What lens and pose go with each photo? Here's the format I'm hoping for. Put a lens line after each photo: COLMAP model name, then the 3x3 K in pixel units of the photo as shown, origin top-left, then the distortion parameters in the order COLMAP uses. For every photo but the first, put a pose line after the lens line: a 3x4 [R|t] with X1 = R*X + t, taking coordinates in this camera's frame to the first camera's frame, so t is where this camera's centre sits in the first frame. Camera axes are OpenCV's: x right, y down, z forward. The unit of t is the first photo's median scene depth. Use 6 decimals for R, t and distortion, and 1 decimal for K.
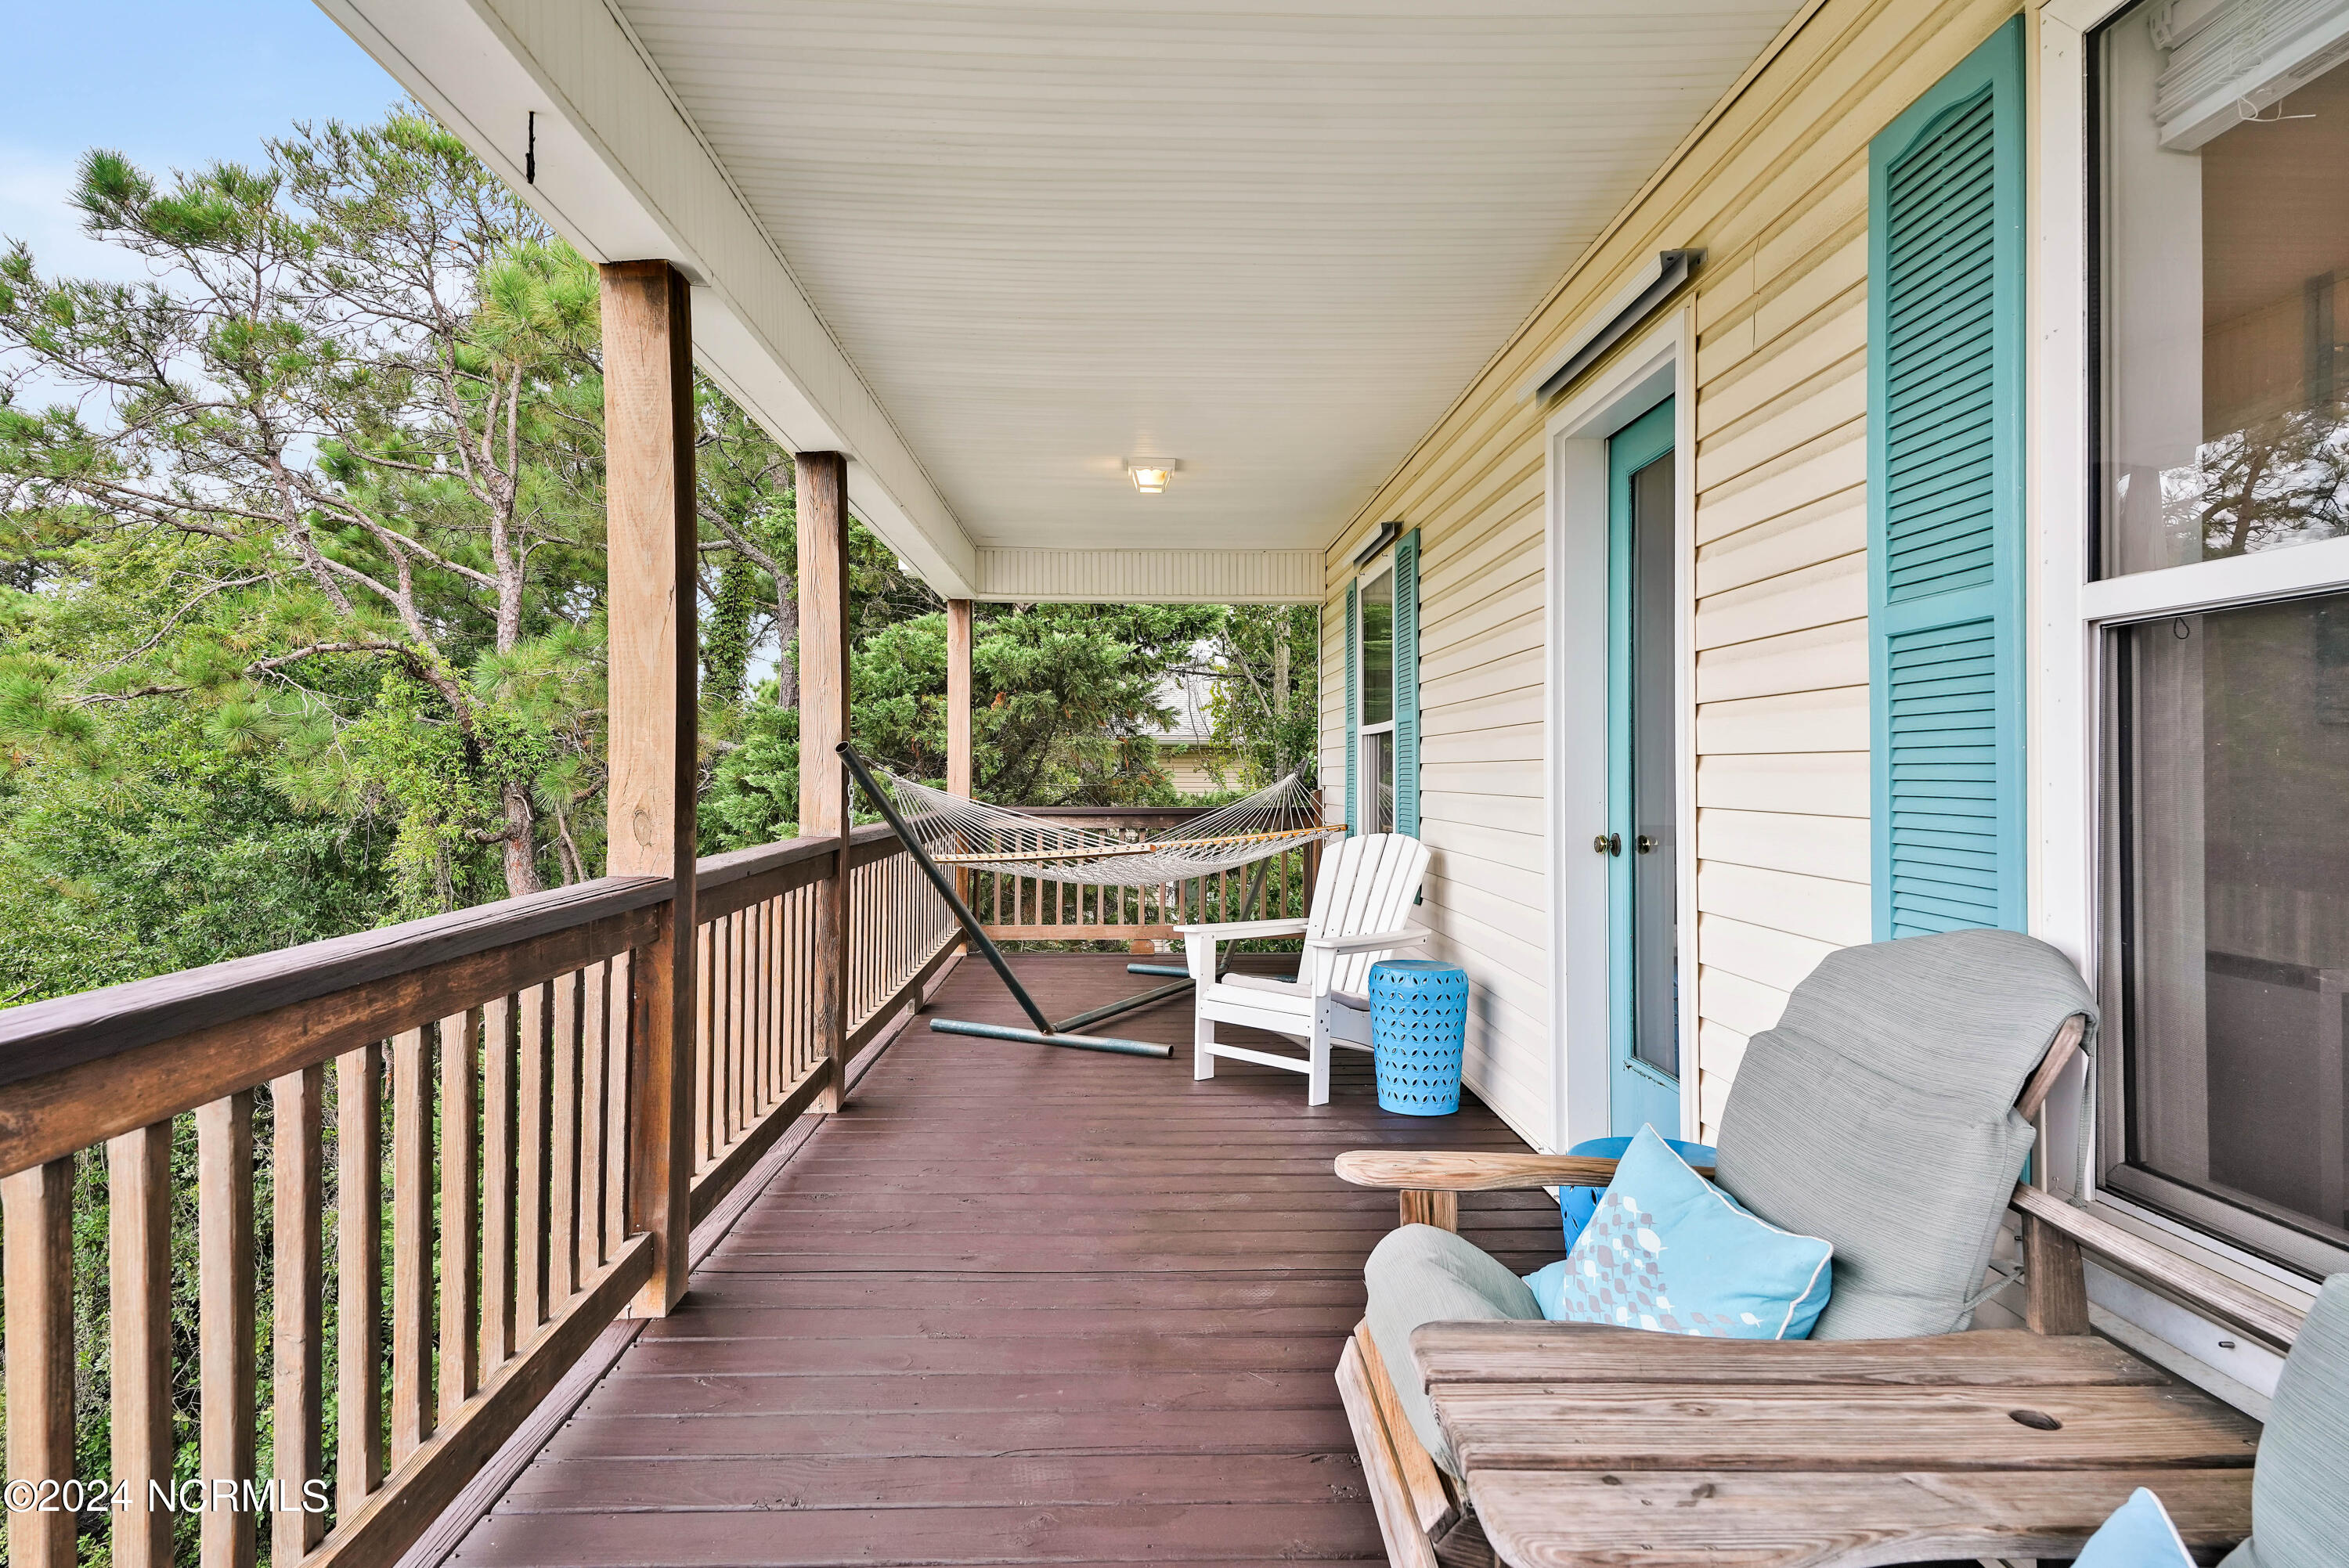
lens RADIAL K [[1276.0, 0, 1172.6], [0, 1276.0, 770.6], [0, 0, 1]] dist [0.045570, -0.016024]
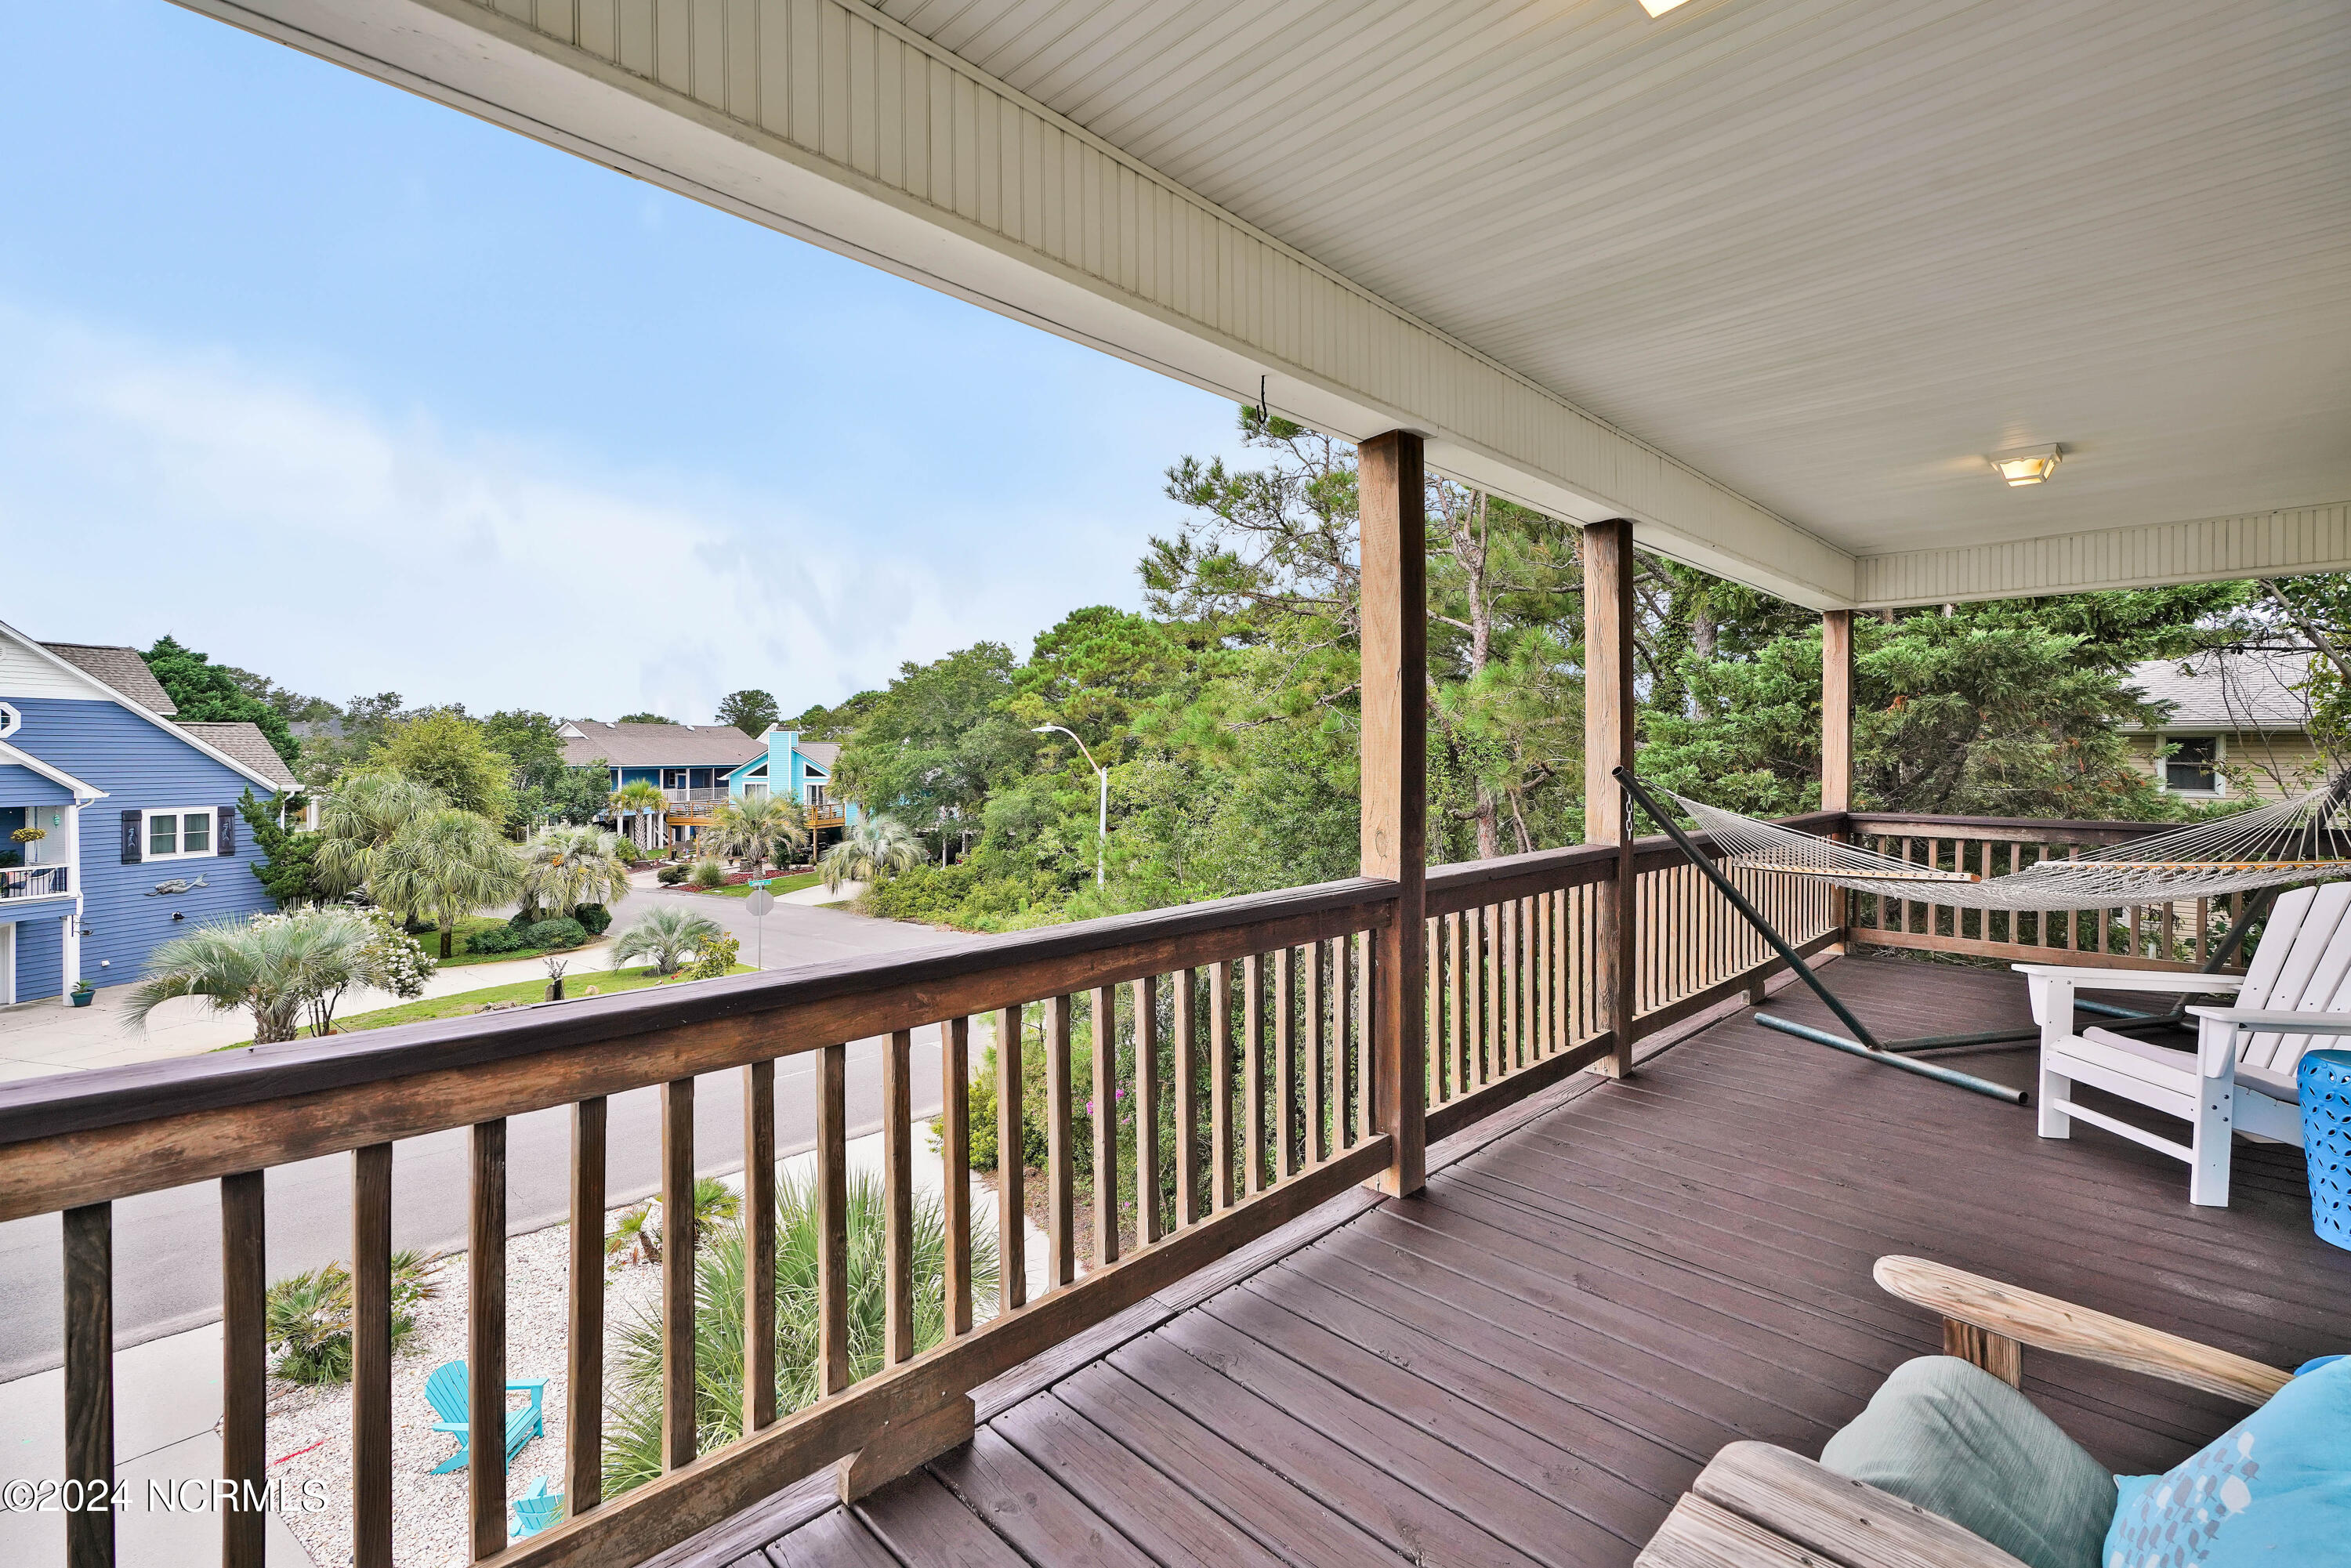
lens RADIAL K [[1040.0, 0, 1165.4], [0, 1040.0, 774.7], [0, 0, 1]] dist [0.027506, -0.006332]
pose [[0.679921, 0.014625, -0.733140, 0.126739], [0.000058, 0.999800, 0.019998, -0.026282], [0.733286, -0.013639, 0.679784, 0.033063]]
